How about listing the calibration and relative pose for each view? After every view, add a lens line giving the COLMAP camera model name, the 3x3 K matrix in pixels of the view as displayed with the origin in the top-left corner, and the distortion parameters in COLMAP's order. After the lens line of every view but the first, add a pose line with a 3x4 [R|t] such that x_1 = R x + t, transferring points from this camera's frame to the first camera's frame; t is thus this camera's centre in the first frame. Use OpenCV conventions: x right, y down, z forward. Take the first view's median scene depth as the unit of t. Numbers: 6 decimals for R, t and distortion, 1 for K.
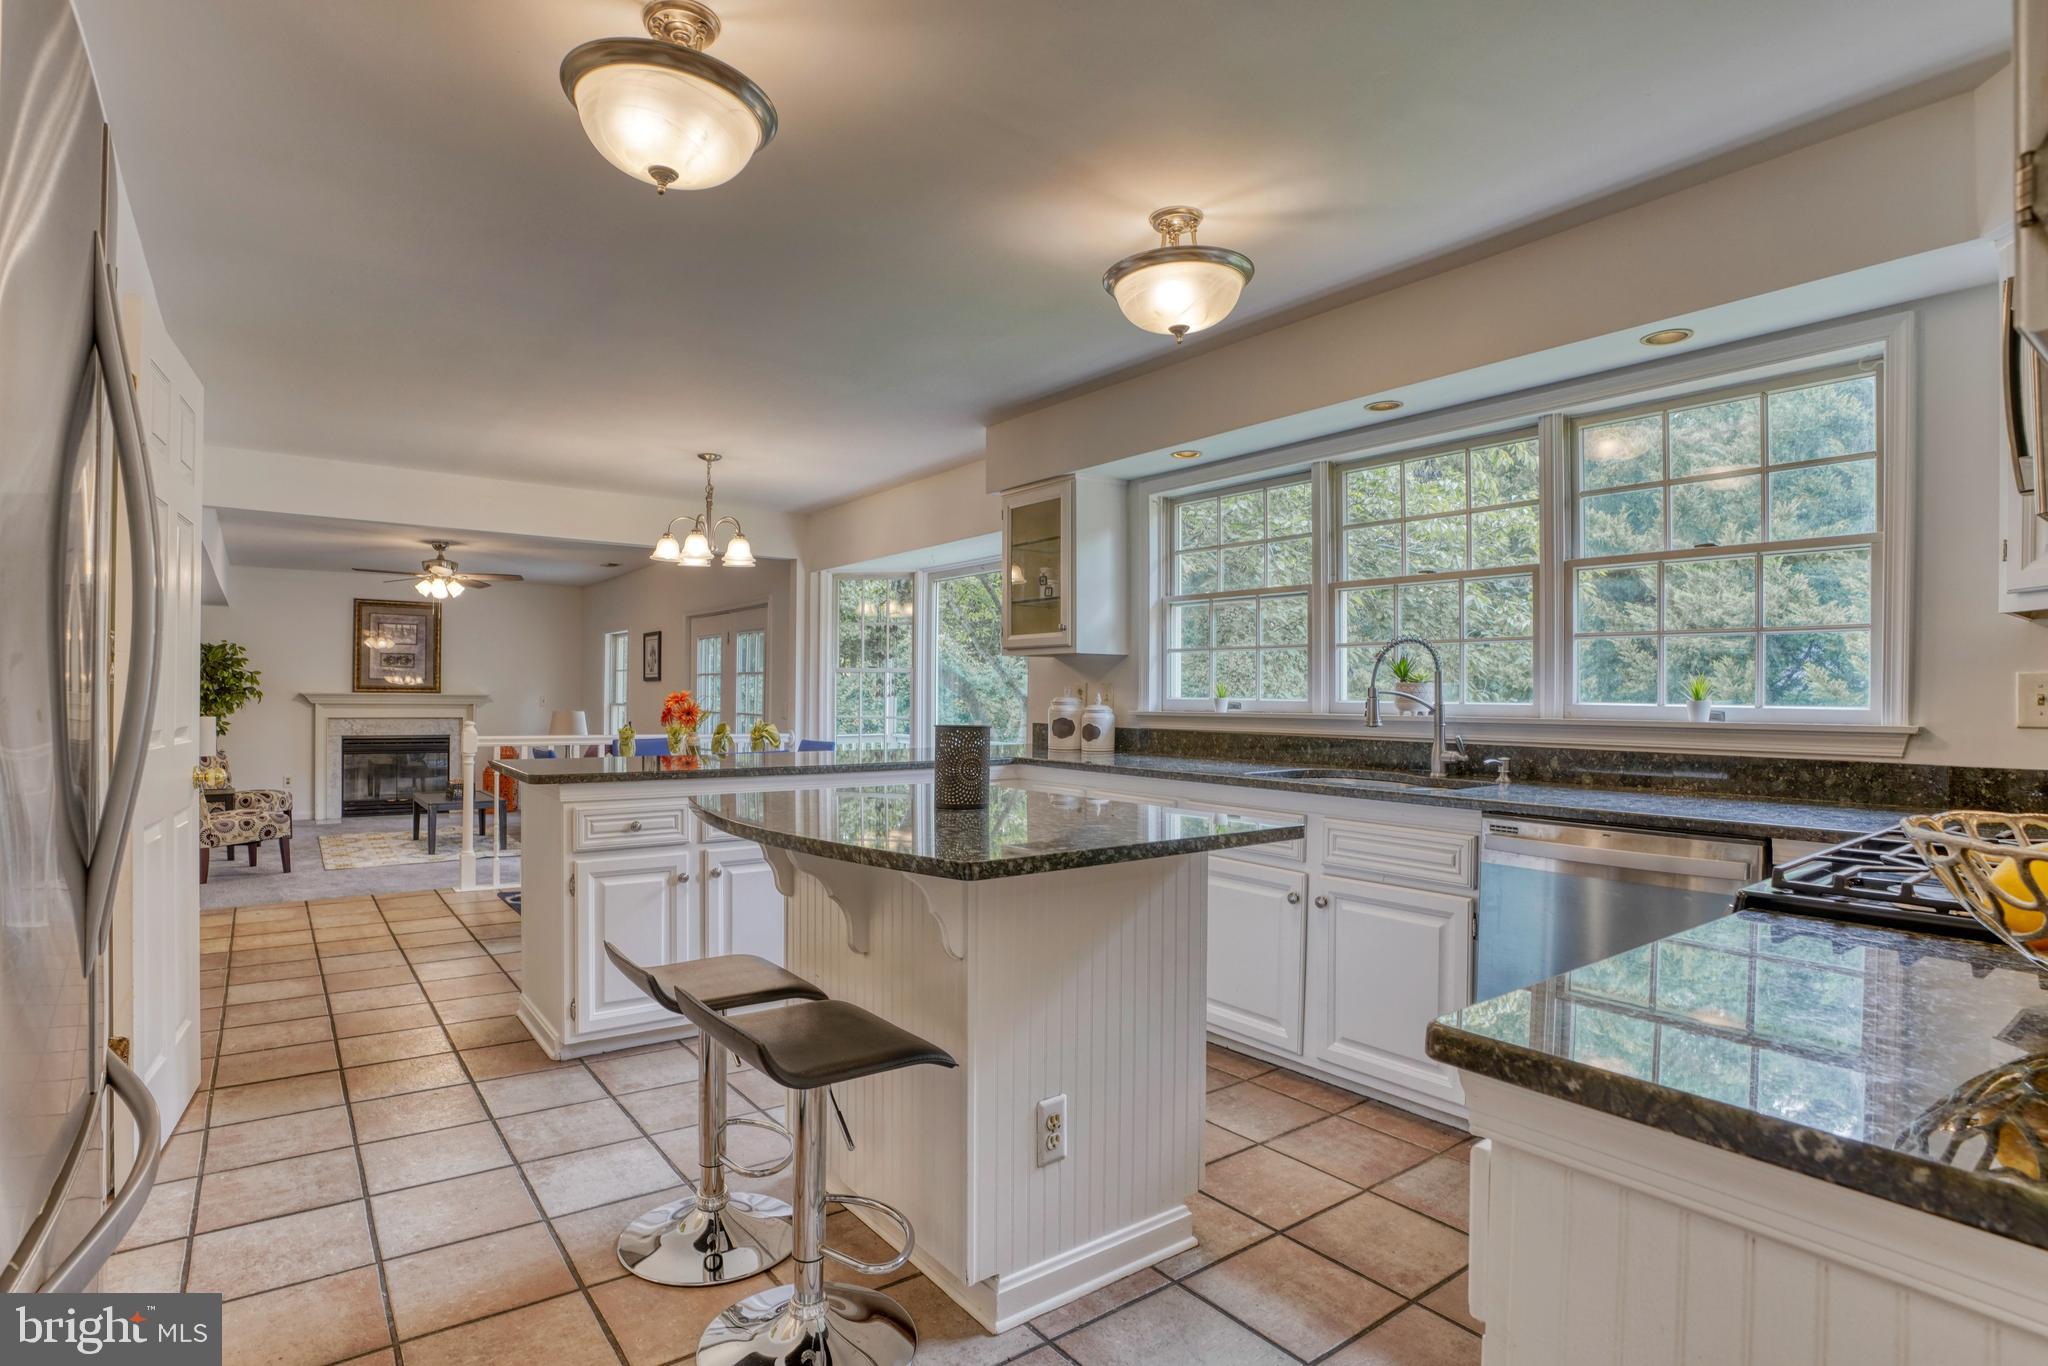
lens RADIAL K [[1003.3, 0, 995.0], [0, 1003.3, 695.5], [0, 0, 1]] dist [-0.039393, 0.000928]
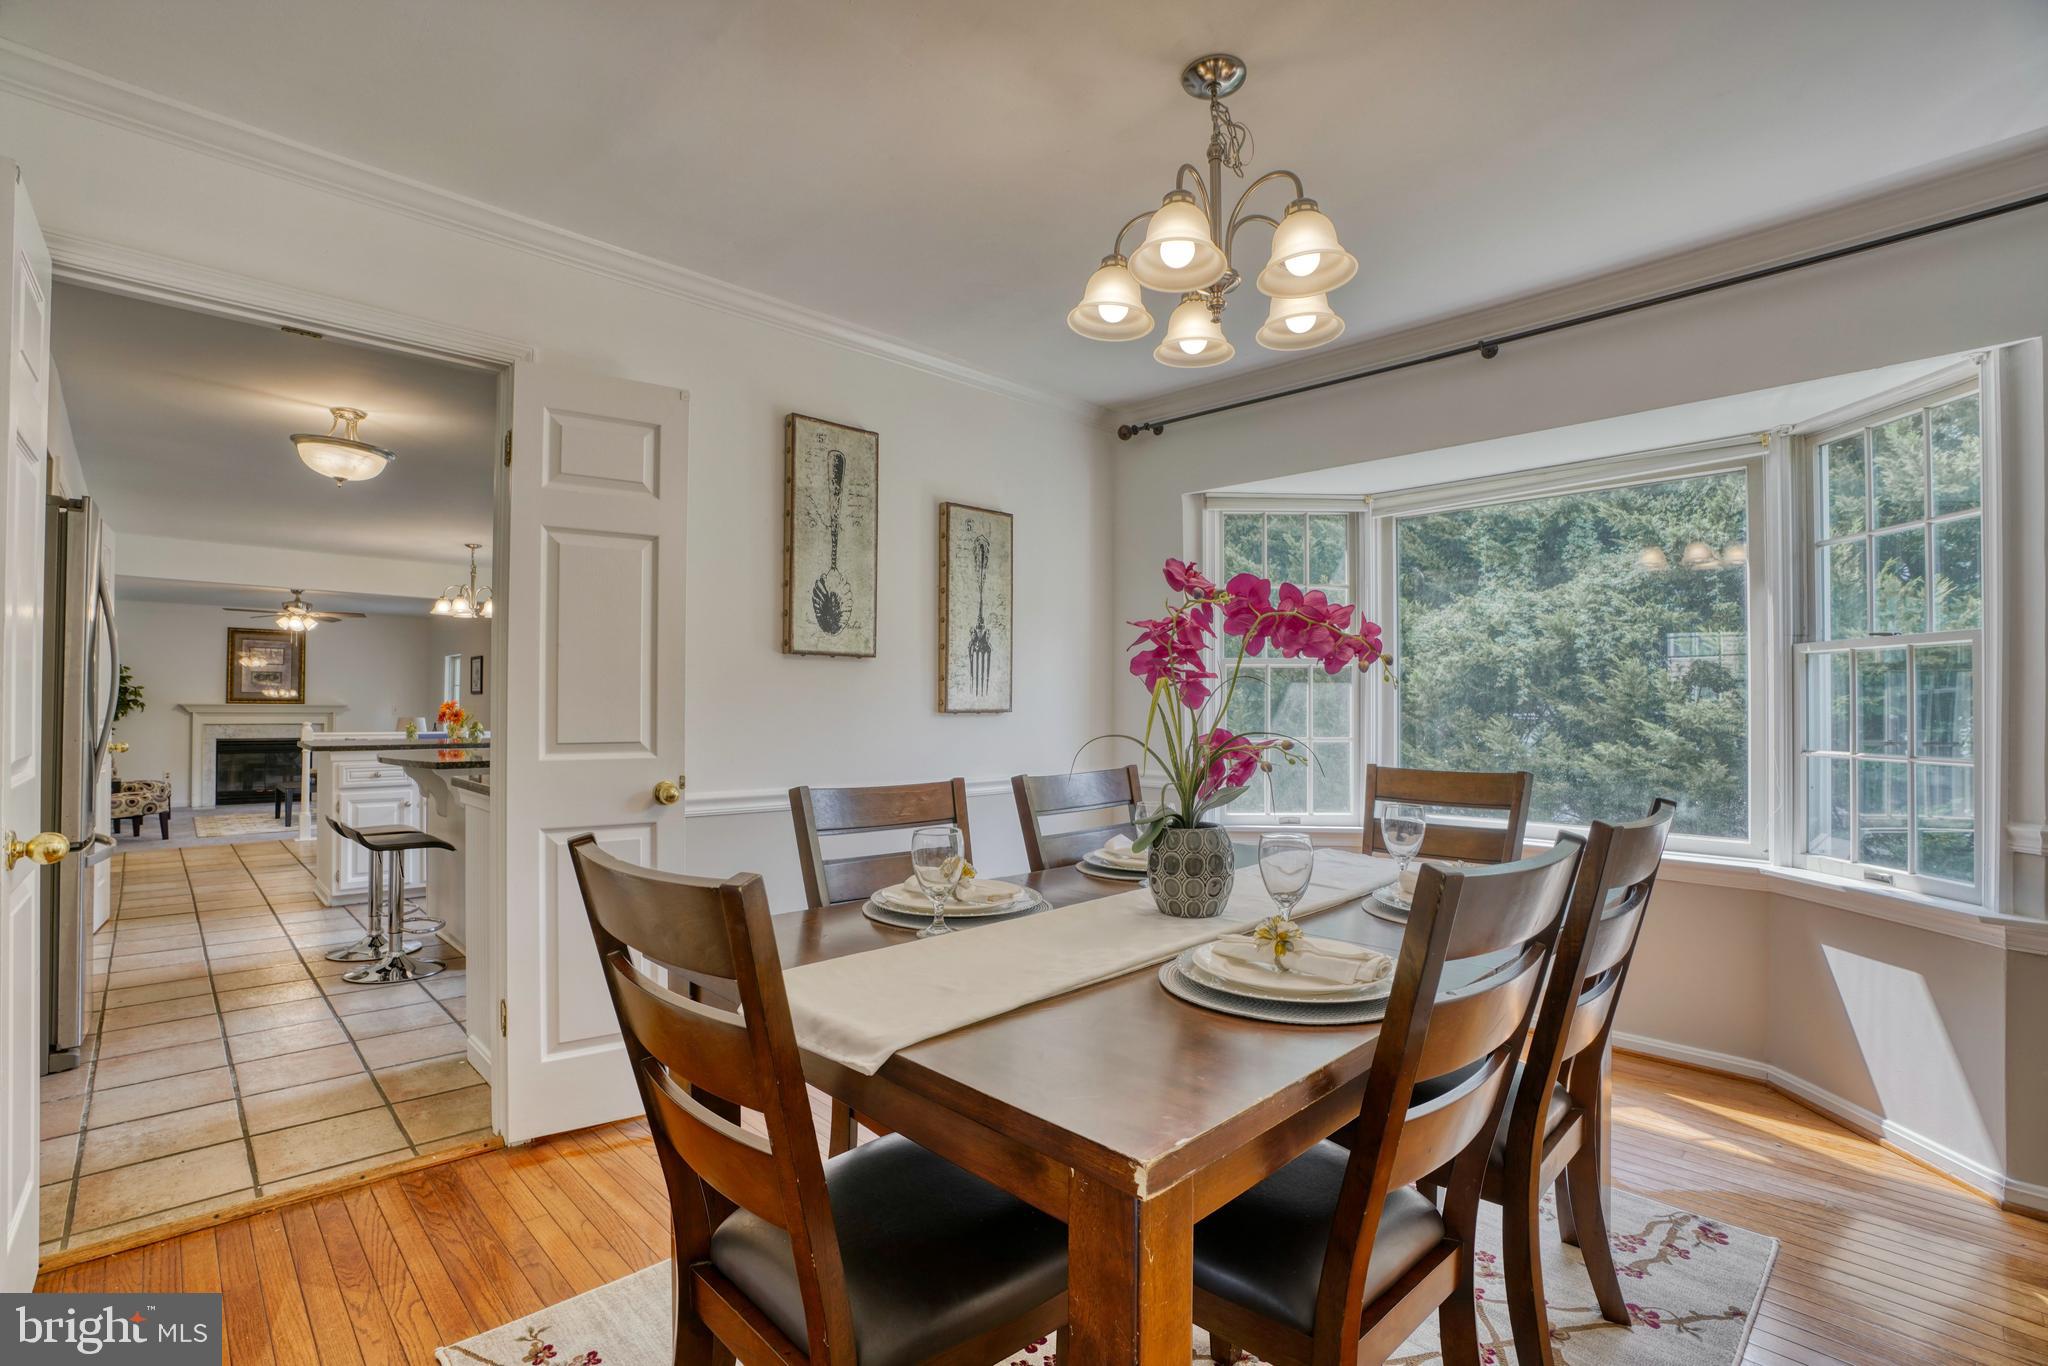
lens RADIAL K [[925.9, 0, 1014.9], [0, 925.9, 690.3], [0, 0, 1]] dist [-0.067868, 0.023635]
pose [[0.990475, -0.001702, 0.137682, 0.183808], [0.004047, 0.999851, -0.016754, 0.003358], [-0.137633, 0.017152, 0.990335, -0.253909]]
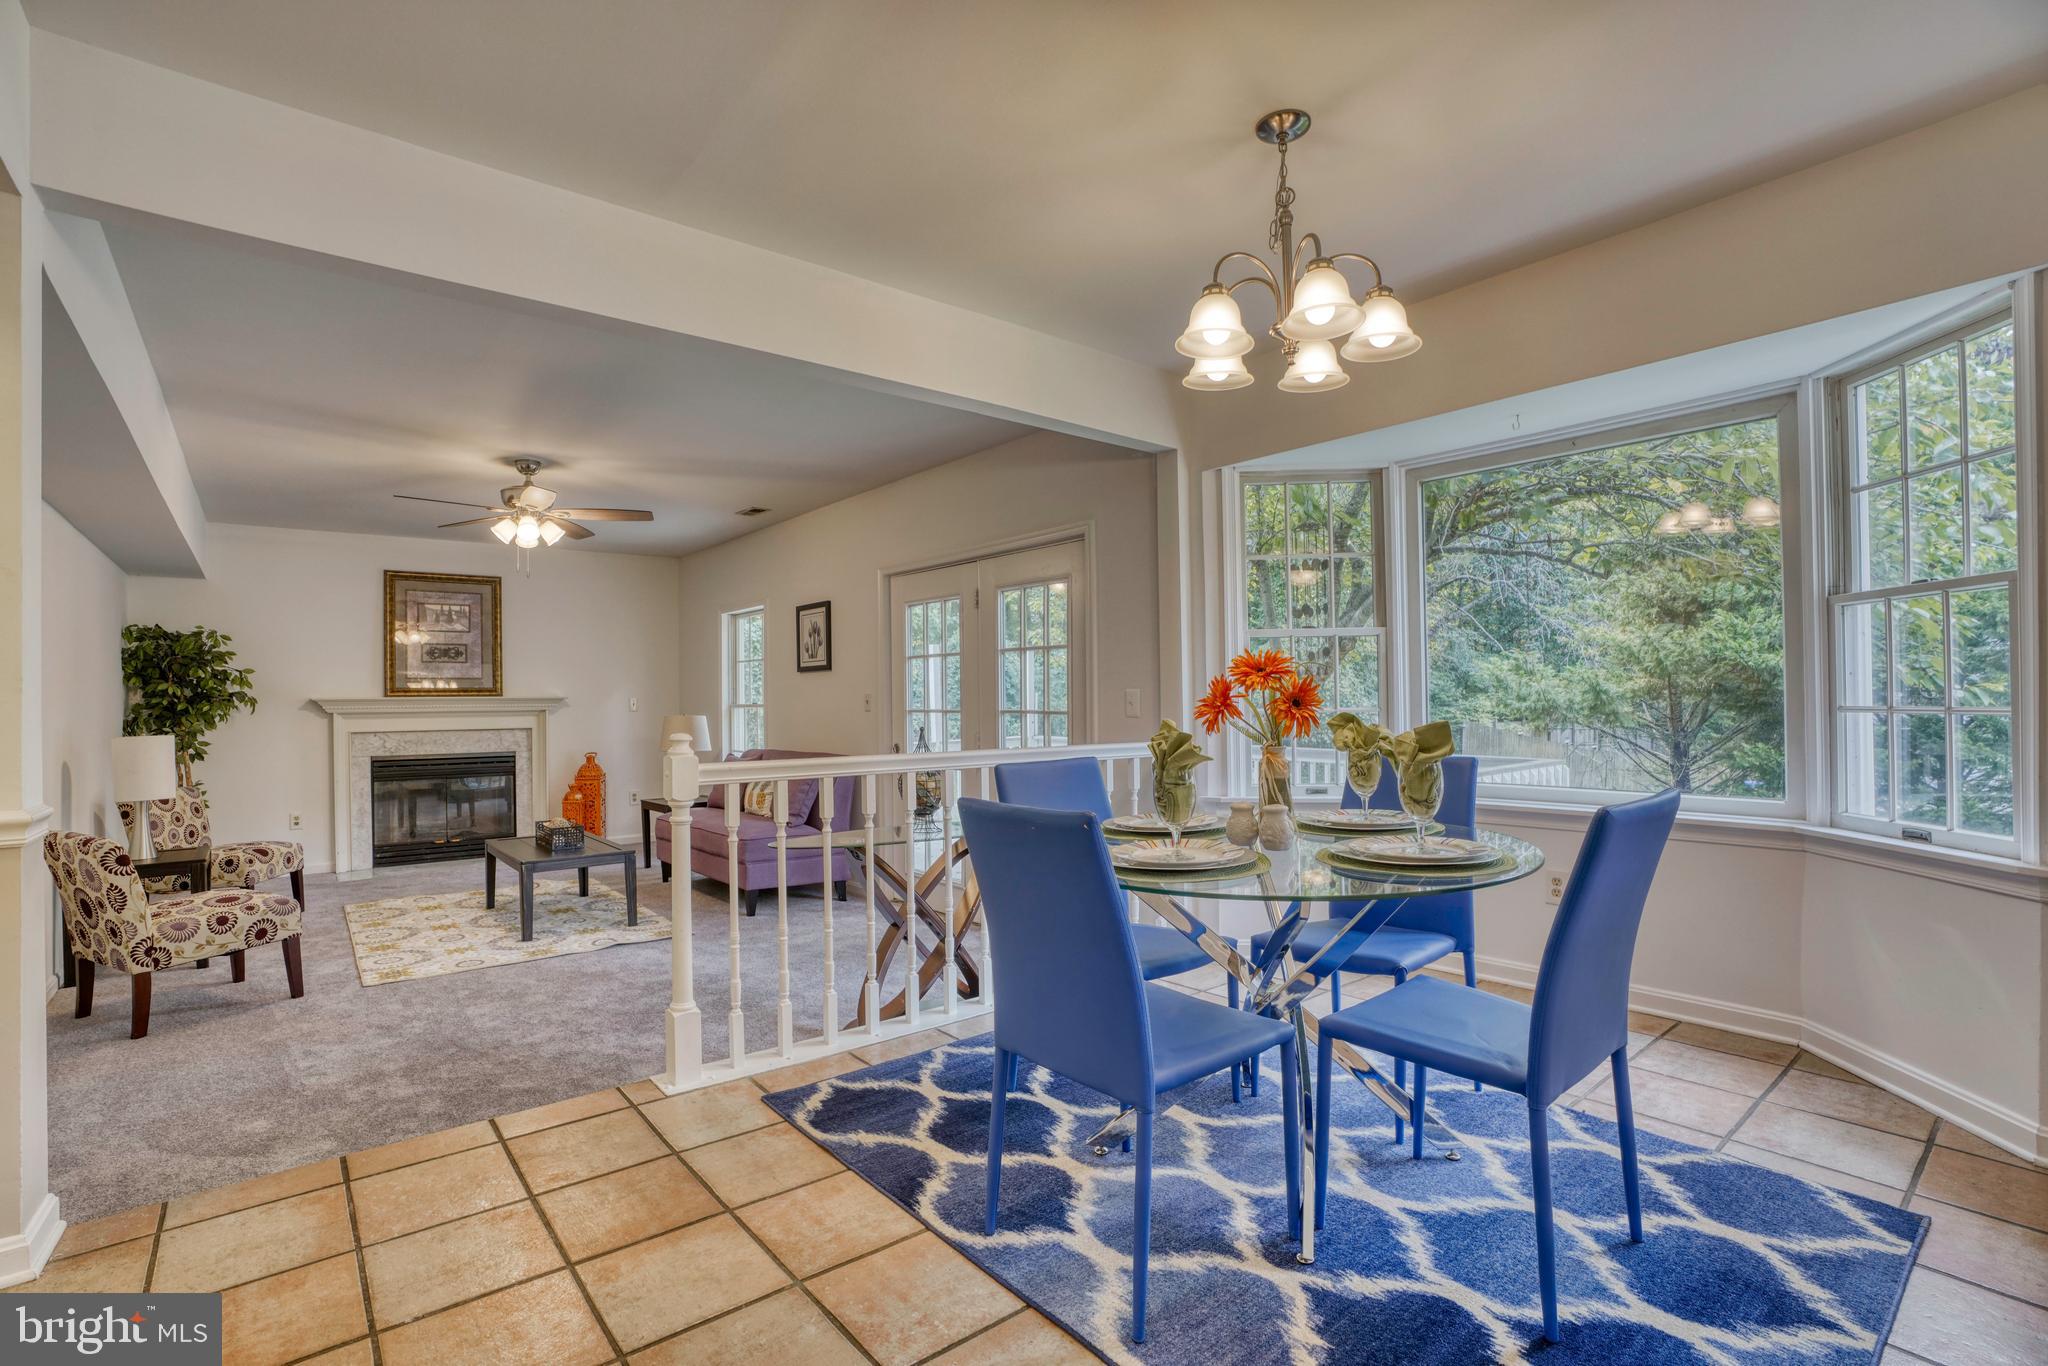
lens RADIAL K [[925.9, 0, 1014.9], [0, 925.9, 690.3], [0, 0, 1]] dist [-0.067868, 0.023635]
pose [[0.998328, -0.021695, 0.053576, -0.234548], [0.022089, 0.999733, -0.006766, 0.007175], [-0.053415, 0.007938, 0.998541, 0.328081]]
